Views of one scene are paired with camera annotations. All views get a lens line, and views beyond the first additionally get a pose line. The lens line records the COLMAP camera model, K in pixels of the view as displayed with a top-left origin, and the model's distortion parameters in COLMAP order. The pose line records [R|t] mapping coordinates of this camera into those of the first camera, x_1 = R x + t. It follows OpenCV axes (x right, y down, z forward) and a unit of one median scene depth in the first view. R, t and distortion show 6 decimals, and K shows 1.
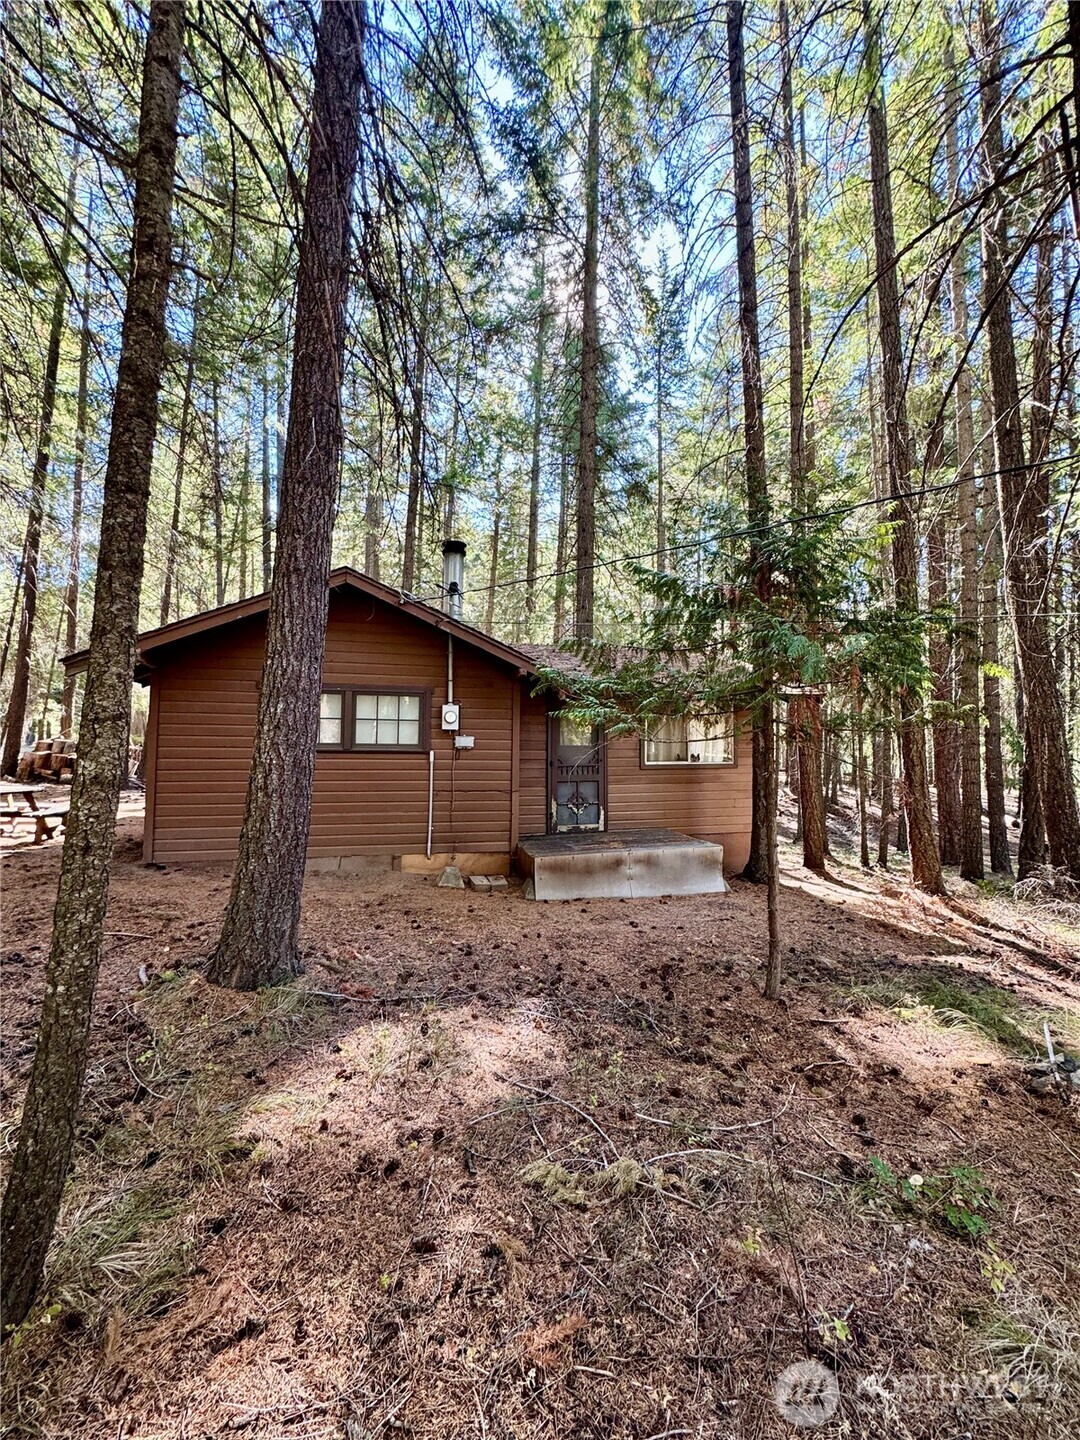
lens RADIAL K [[573.1, 0, 542.1], [0, 573.1, 718.7], [0, 0, 1]] dist [-0.003686, 0.000495]
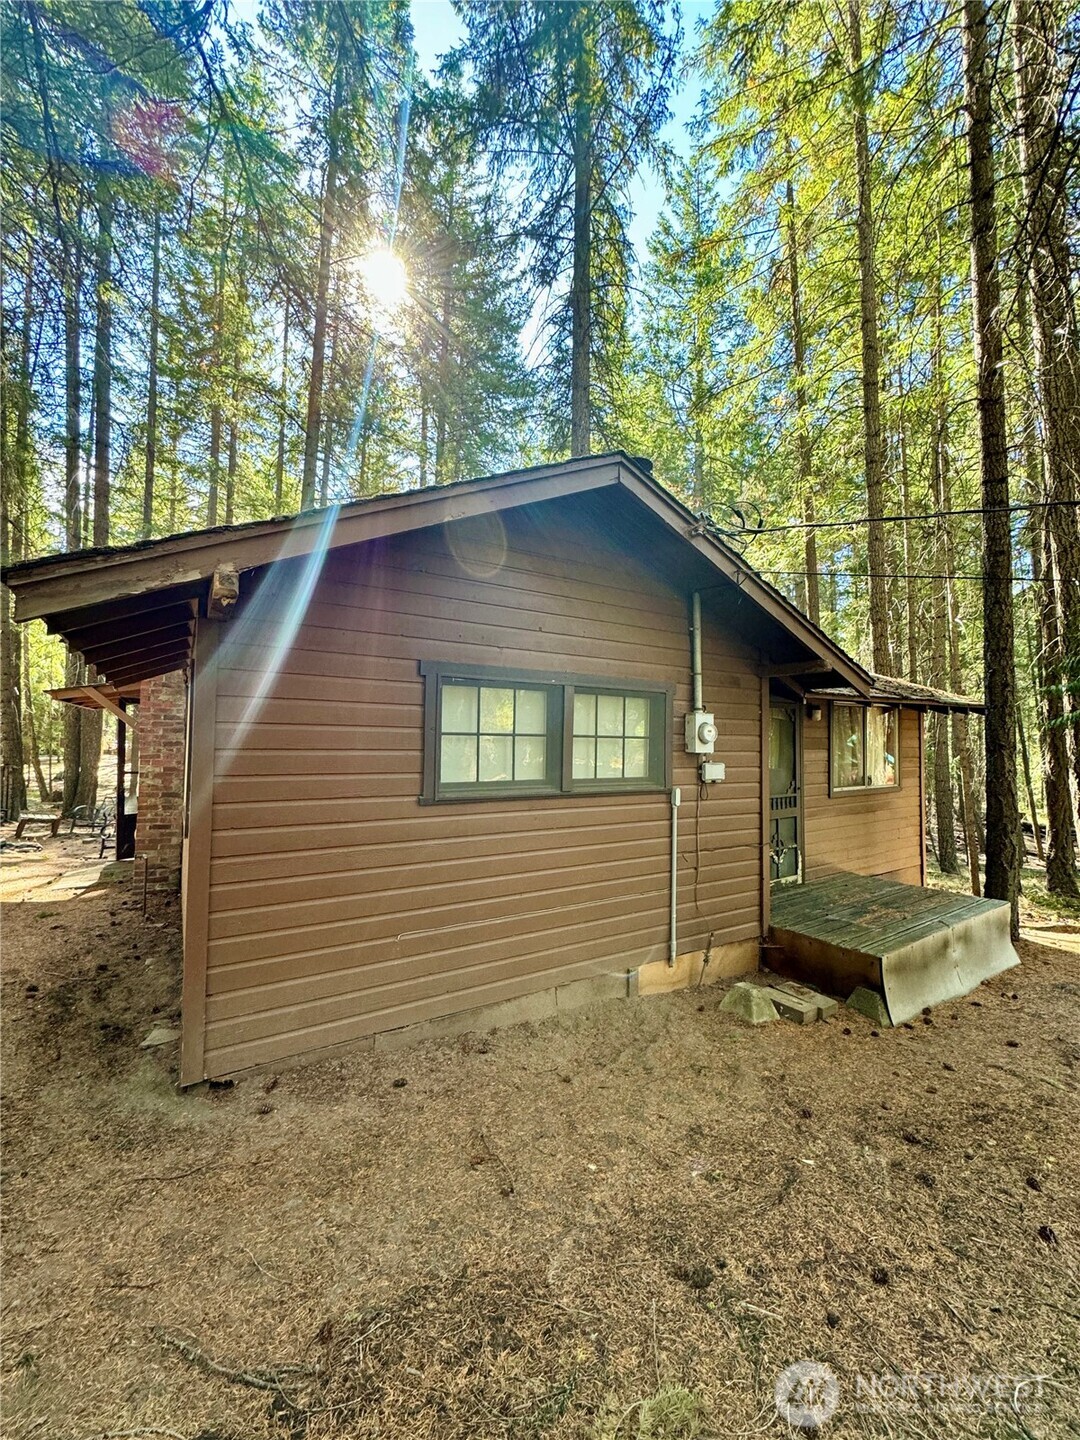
lens RADIAL K [[573.1, 0, 539.0], [0, 573.1, 720.4], [0, 0, 1]] dist [-0.003686, 0.000495]
pose [[0.942021, 0.006824, 0.335486, -0.531966], [-0.003679, 0.999943, -0.010010, -0.009191], [-0.335535, 0.008195, 0.941992, 0.471975]]
